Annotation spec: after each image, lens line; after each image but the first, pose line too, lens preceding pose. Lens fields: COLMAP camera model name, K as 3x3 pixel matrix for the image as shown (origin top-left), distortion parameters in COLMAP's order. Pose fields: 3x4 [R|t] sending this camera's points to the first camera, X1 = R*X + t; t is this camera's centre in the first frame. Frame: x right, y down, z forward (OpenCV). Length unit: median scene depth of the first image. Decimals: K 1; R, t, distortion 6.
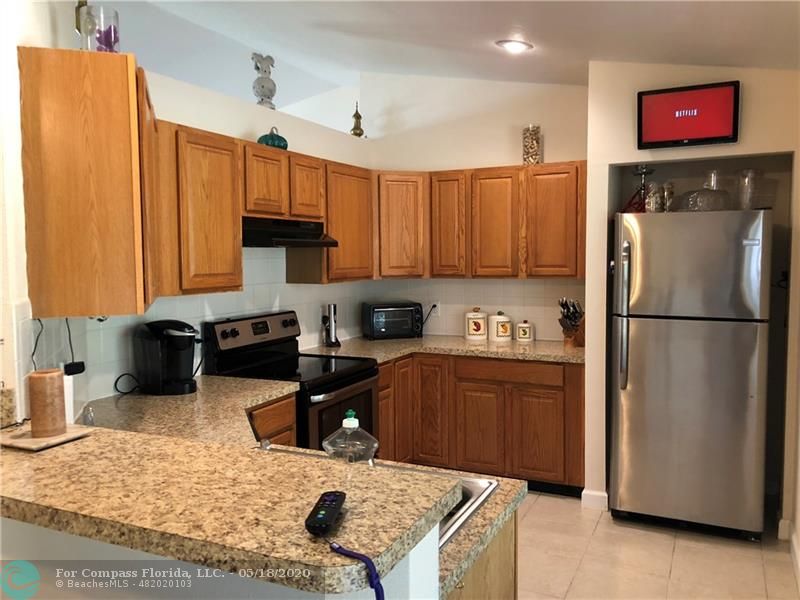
lens RADIAL K [[654.9, 0, 401.3], [0, 654.9, 295.7], [0, 0, 1]] dist [0.042715, -0.046931]
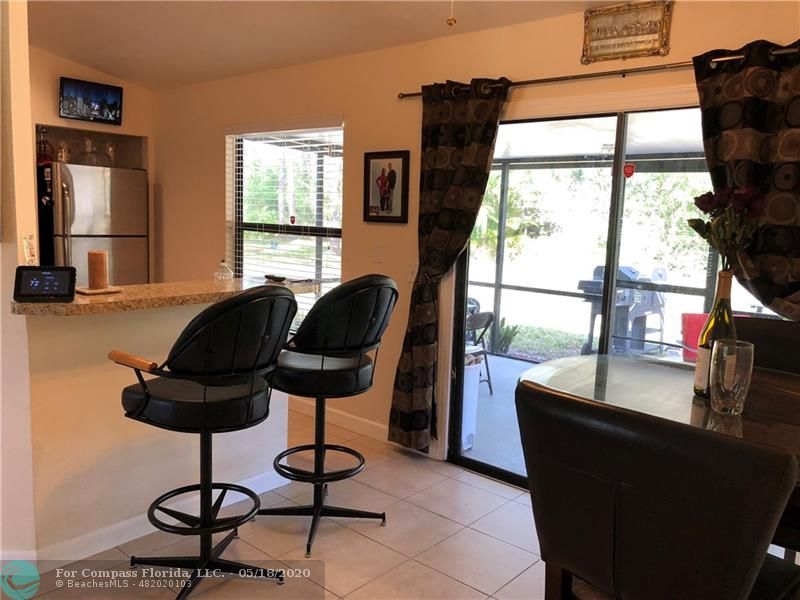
lens RADIAL K [[650.5, 0, 398.6], [0, 650.5, 301.7], [0, 0, 1]] dist [0.019263, -0.008343]
pose [[0.261321, -0.114521, 0.958434, -0.845794], [0.022462, 0.993390, 0.112573, 0.028889], [-0.964991, -0.007889, 0.262166, -0.073915]]
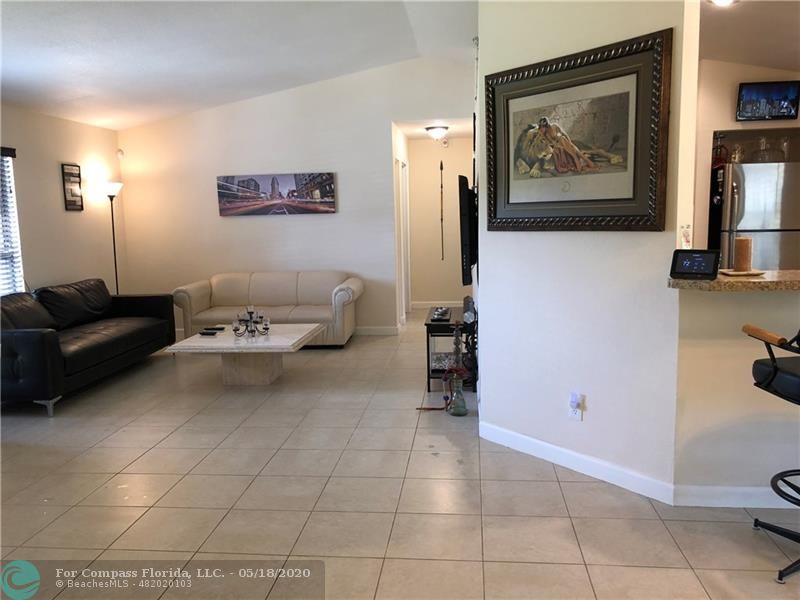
lens RADIAL K [[650.5, 0, 398.6], [0, 650.5, 301.7], [0, 0, 1]] dist [0.019263, -0.008343]
pose [[0.939901, -0.063789, 0.335435, -0.915434], [0.040373, 0.996265, 0.076334, 0.046597], [-0.339051, -0.058204, 0.938966, -0.184316]]
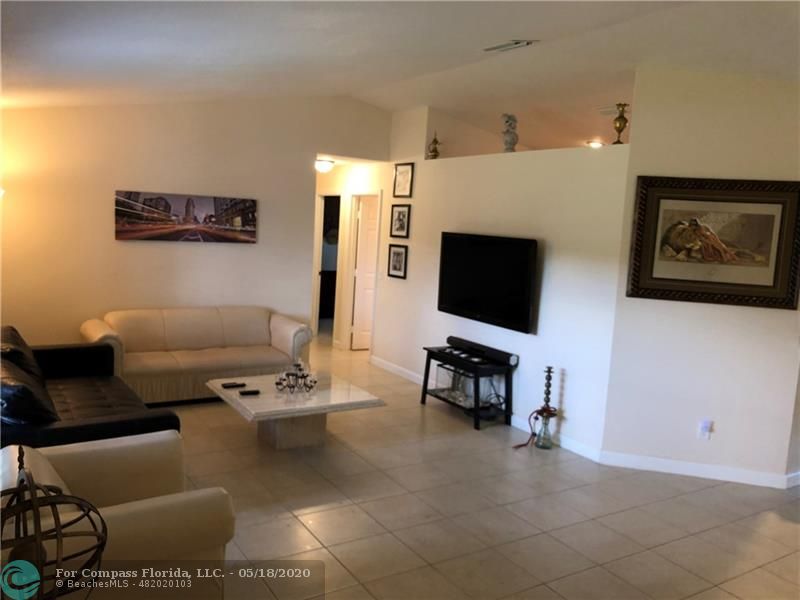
lens RADIAL K [[654.9, 0, 401.3], [0, 654.9, 295.7], [0, 0, 1]] dist [0.042715, -0.046931]
pose [[0.534735, -0.061277, 0.842795, -1.786722], [-0.009279, 0.996881, 0.078368, -0.084191], [-0.844969, -0.049726, 0.532499, 0.438133]]
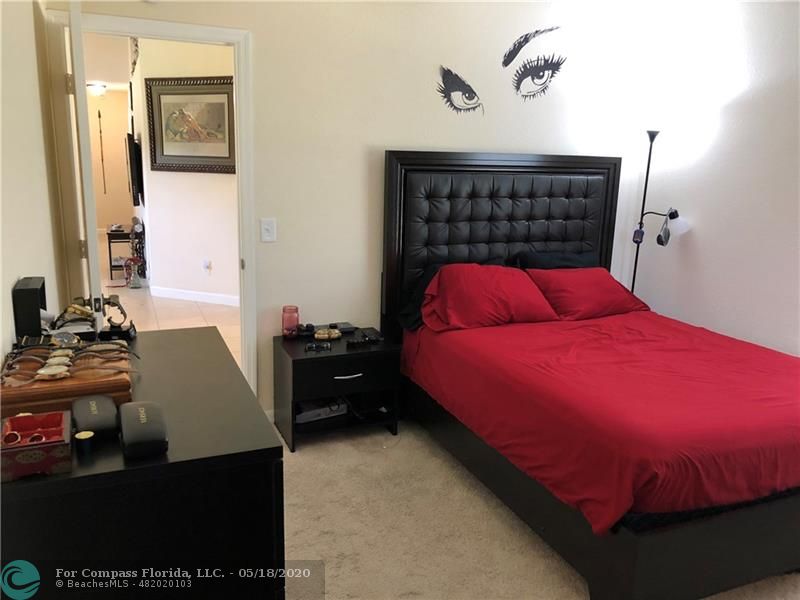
lens RADIAL K [[654.9, 0, 401.3], [0, 654.9, 295.7], [0, 0, 1]] dist [0.042715, -0.046931]
pose [[0.653489, -0.132189, 0.745304, -1.361078], [0.016497, 0.986886, 0.160572, 0.077841], [-0.756756, -0.092637, 0.647100, -0.955697]]
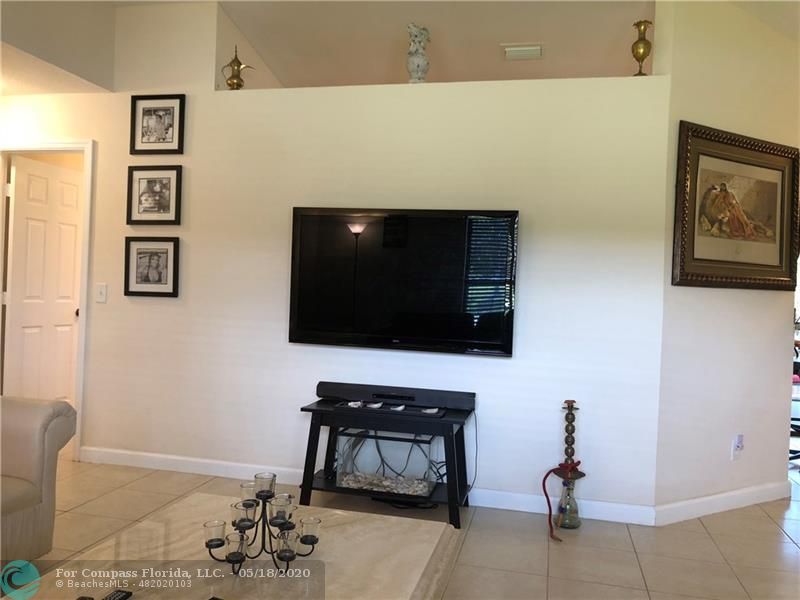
lens RADIAL K [[654.9, 0, 401.3], [0, 654.9, 295.7], [0, 0, 1]] dist [0.042715, -0.046931]
pose [[-0.208221, -0.014877, 0.977969, -1.282948], [0.020880, 0.999589, 0.019651, 0.005991], [-0.977859, 0.024512, -0.207824, 1.354555]]
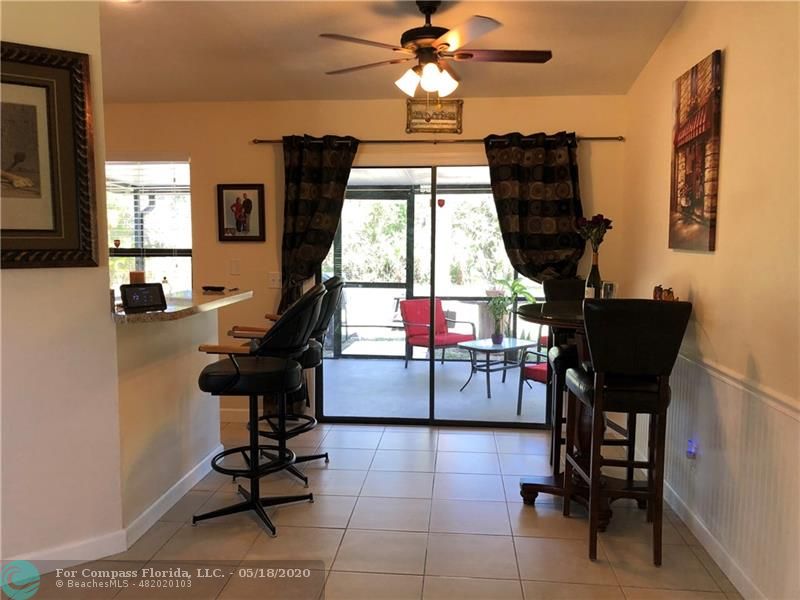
lens RADIAL K [[654.9, 0, 401.3], [0, 654.9, 295.7], [0, 0, 1]] dist [0.042715, -0.046931]
pose [[-0.350316, -0.077127, 0.933450, -1.174339], [0.056696, 0.993030, 0.103328, 0.008972], [-0.934914, 0.089120, -0.343502, 0.407499]]
